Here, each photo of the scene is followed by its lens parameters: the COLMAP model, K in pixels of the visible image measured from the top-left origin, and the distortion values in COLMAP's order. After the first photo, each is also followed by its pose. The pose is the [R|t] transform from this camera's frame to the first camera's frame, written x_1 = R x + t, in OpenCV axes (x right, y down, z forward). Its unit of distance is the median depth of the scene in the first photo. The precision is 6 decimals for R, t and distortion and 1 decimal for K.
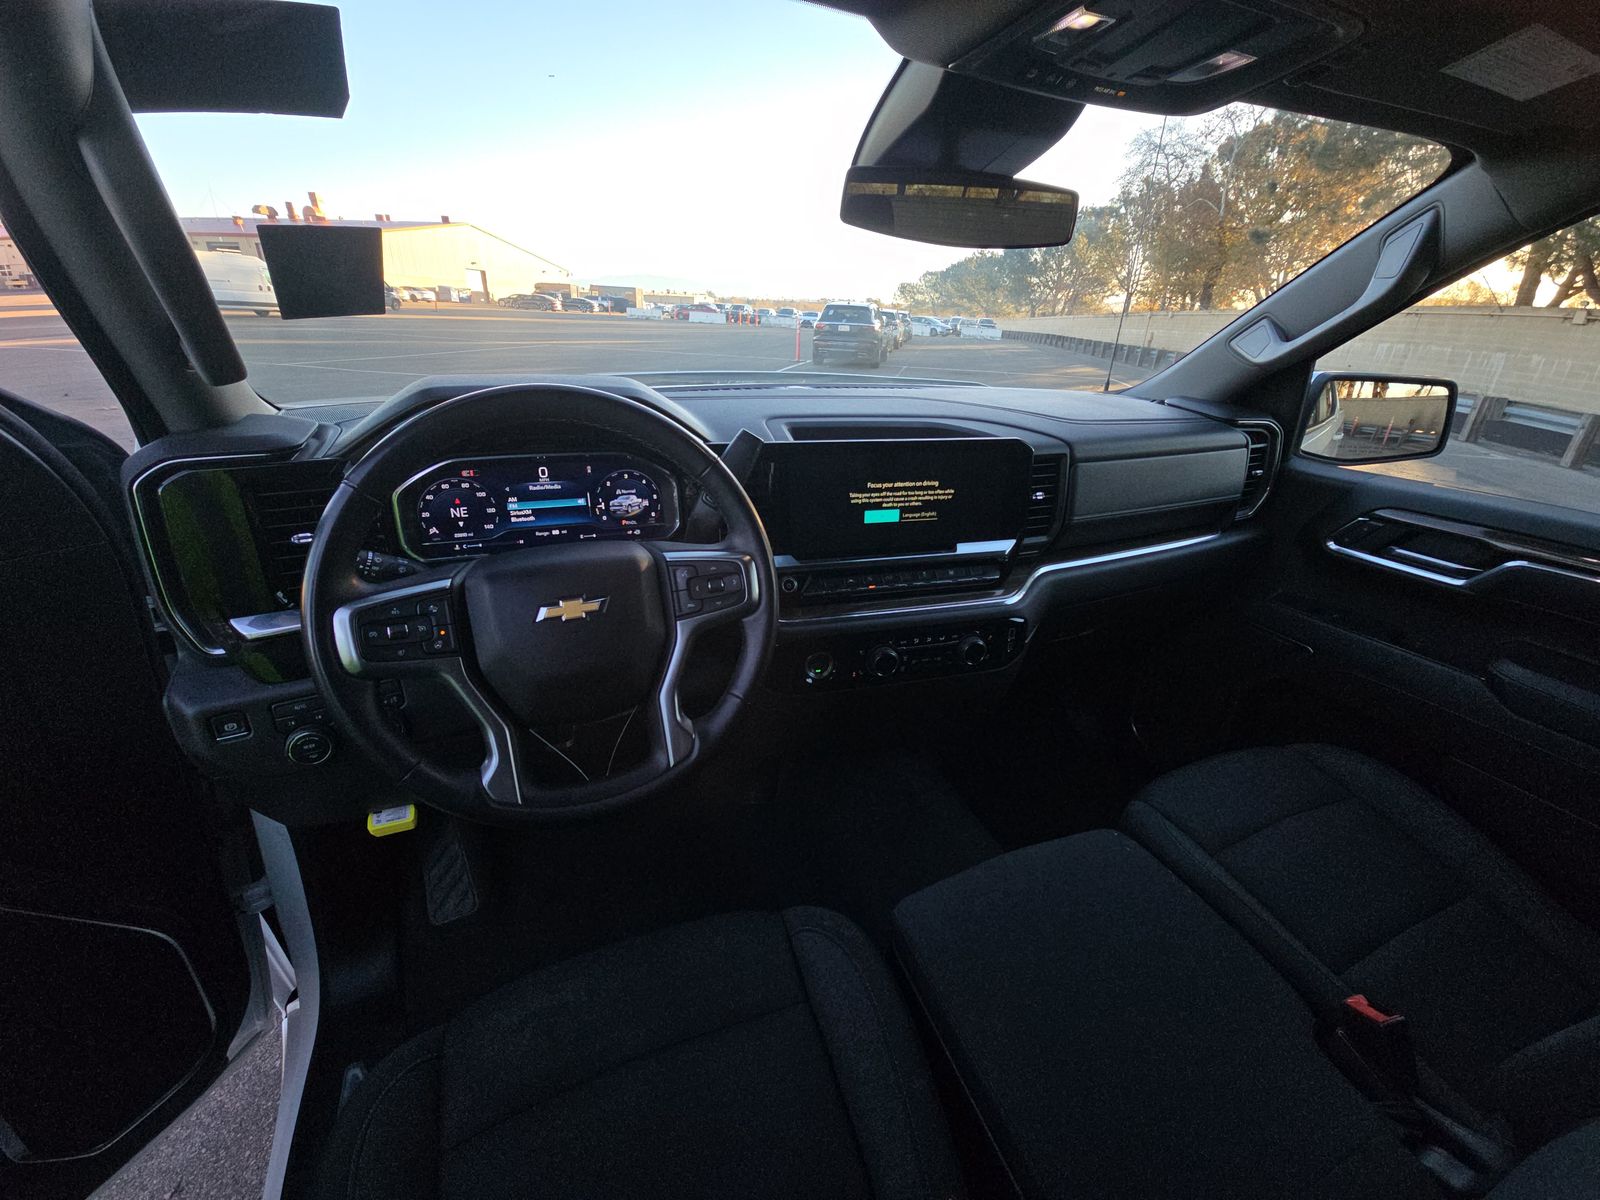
lens RADIAL K [[646.3, 0, 808.4], [0, 646.3, 599.8], [0, 0, 1]] dist [0.011113, -0.011209]
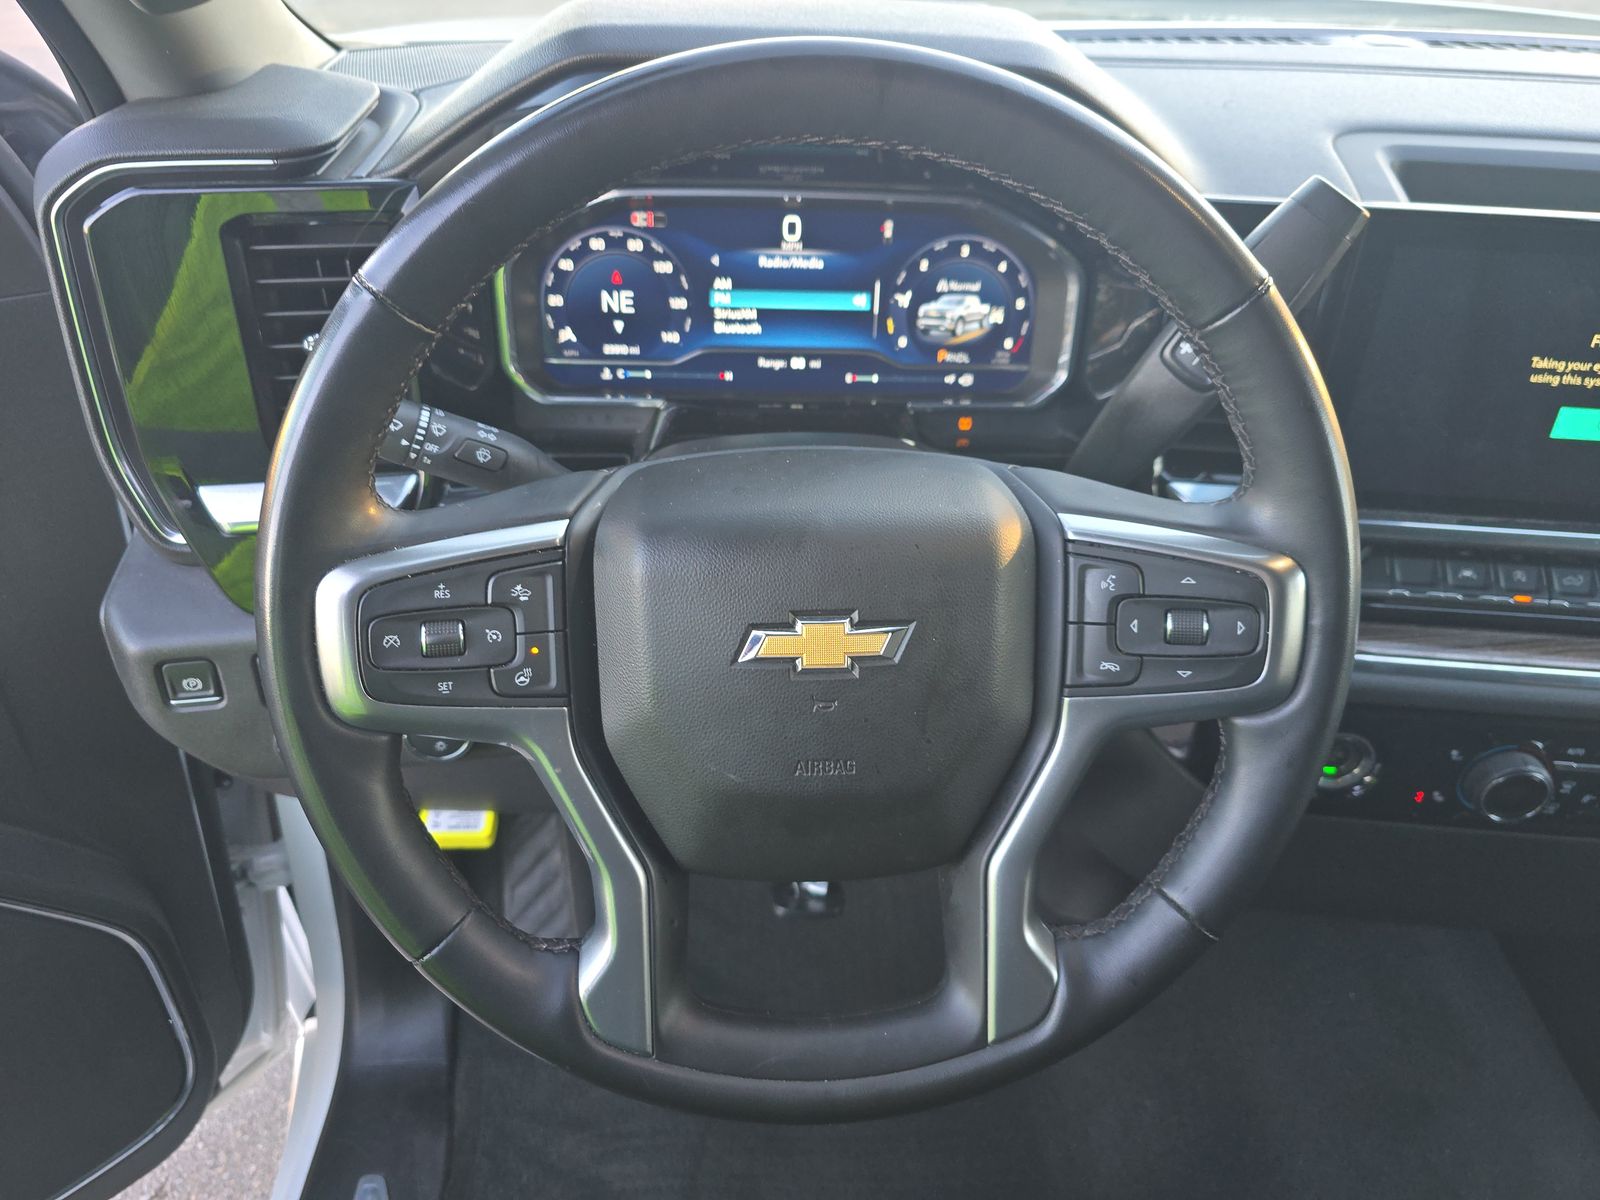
lens RADIAL K [[1103.5, 0, 801.1], [0, 1103.5, 601.1], [0, 0, 1]] dist [0.026884, -0.037250]
pose [[0.932993, 0.198178, -0.300415, -0.119710], [-0.143006, 0.970149, 0.195859, -0.096805], [0.330262, -0.139774, 0.933483, 0.243711]]
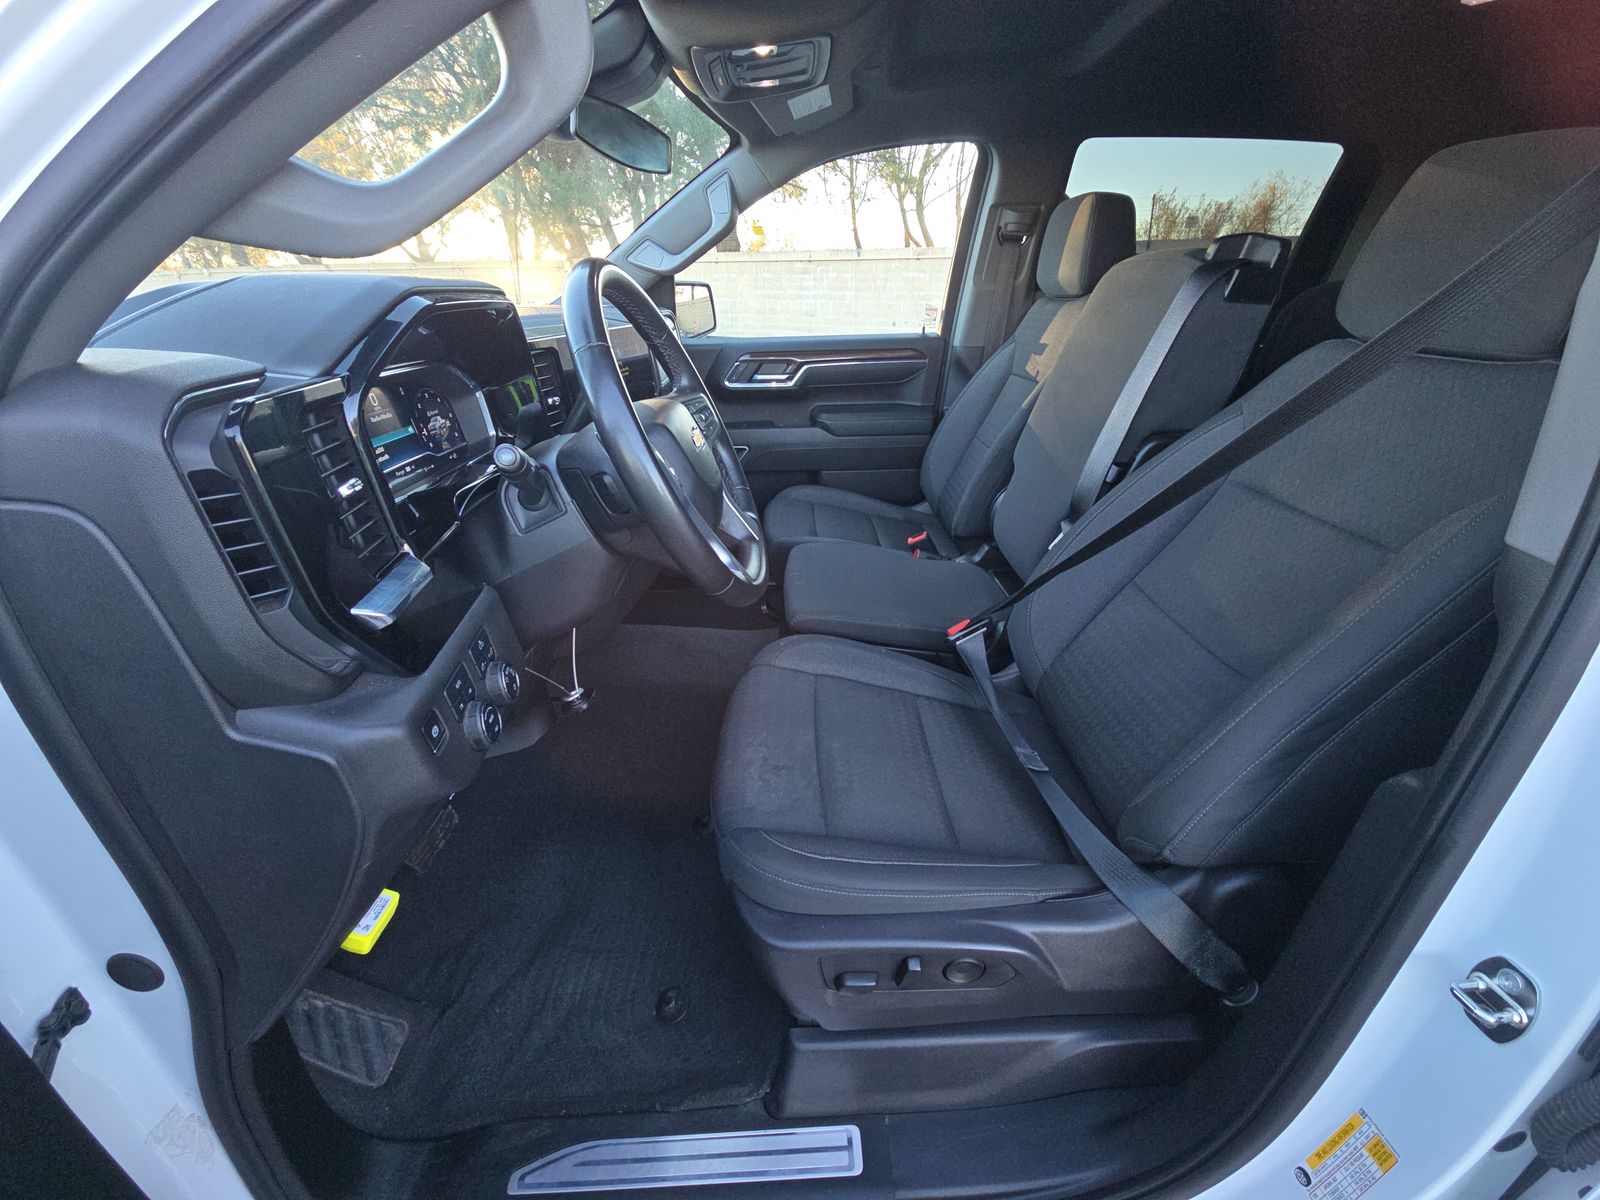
lens RADIAL K [[646.3, 0, 808.4], [0, 646.3, 599.8], [0, 0, 1]] dist [0.011113, -0.011209]
pose [[0.375421, -0.433639, 0.819156, -0.998239], [0.387065, 0.876396, 0.286548, 0.007070], [-0.842164, 0.209490, 0.496864, 0.166601]]
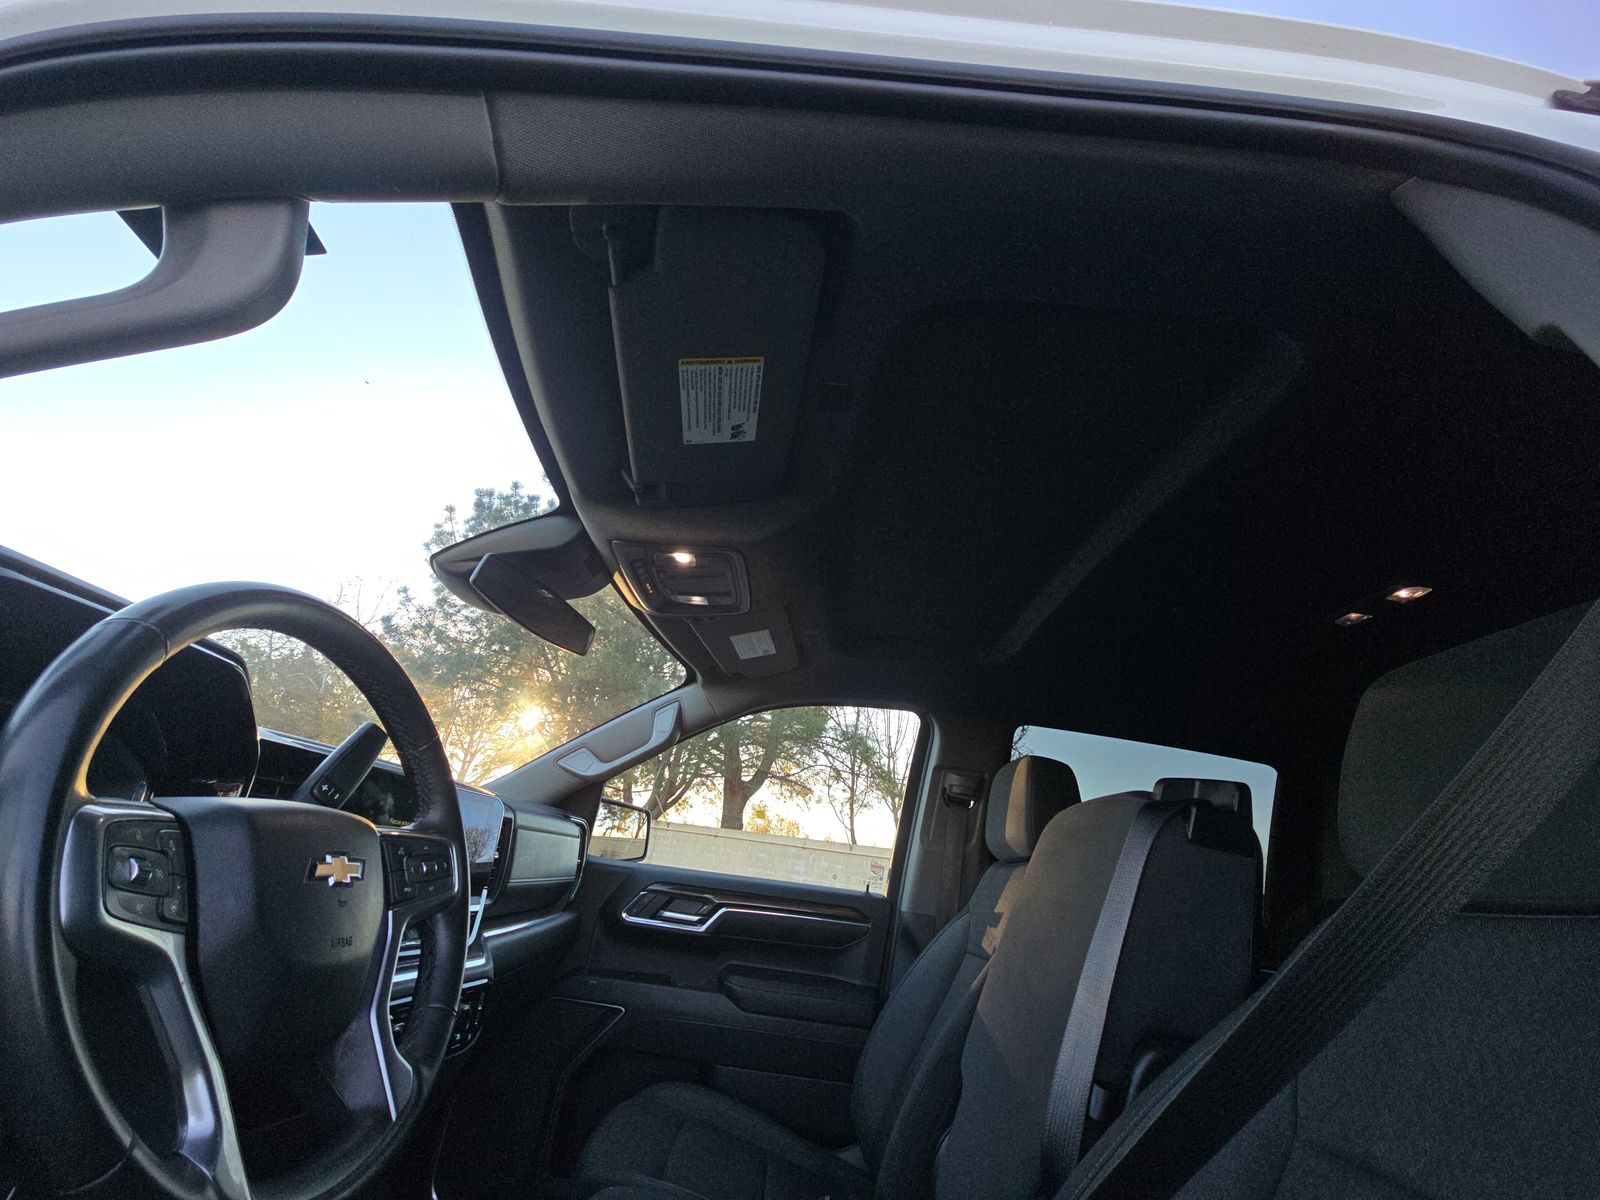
lens RADIAL K [[646.3, 0, 808.4], [0, 646.3, 599.8], [0, 0, 1]] dist [0.011113, -0.011209]
pose [[0.375043, 0.384490, 0.843511, -0.625166], [0.255104, 0.831989, -0.492663, 0.181086], [-0.891215, 0.399953, 0.213947, 0.147590]]
